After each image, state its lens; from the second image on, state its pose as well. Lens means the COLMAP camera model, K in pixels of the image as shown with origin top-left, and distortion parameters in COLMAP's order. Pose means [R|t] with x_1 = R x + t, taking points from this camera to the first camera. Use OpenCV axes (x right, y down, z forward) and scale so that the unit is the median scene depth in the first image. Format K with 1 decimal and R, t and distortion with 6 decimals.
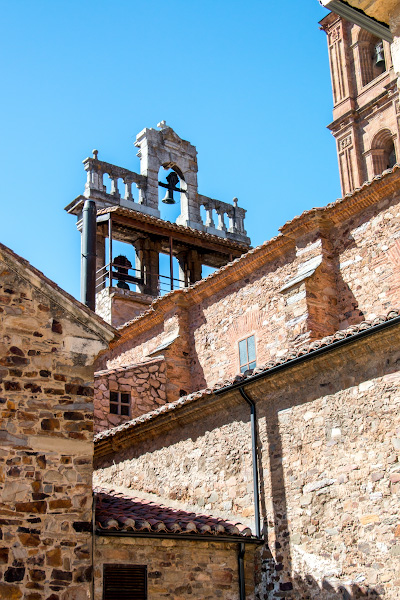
lens RADIAL K [[937.2, 0, 200.0], [0, 937.2, 300.0], [0, 0, 1]] dist [0.013229, 0.064024]
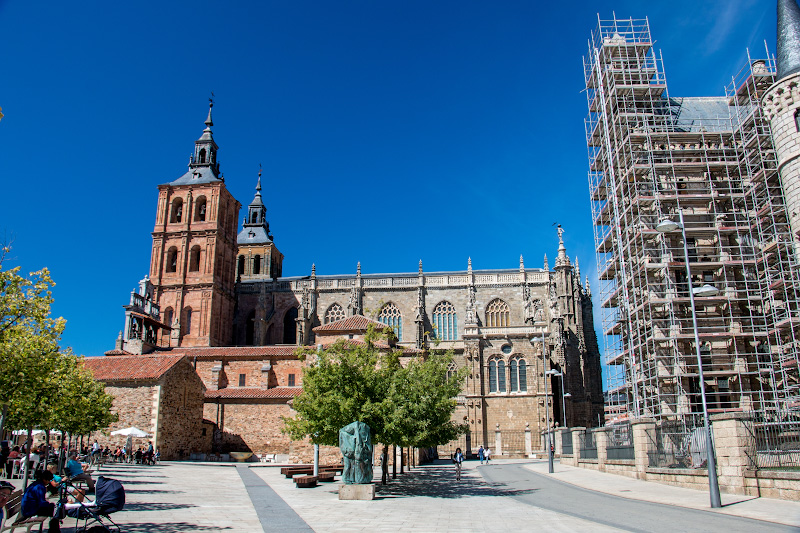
lens RADIAL K [[651.9, 0, 397.7], [0, 651.9, 266.2], [0, 0, 1]] dist [-0.188122, 0.166679]
pose [[0.672507, 0.246141, 0.697961, -1.722154], [-0.301862, 0.952290, -0.044979, -0.672026], [-0.675732, -0.180440, 0.714722, -1.927248]]
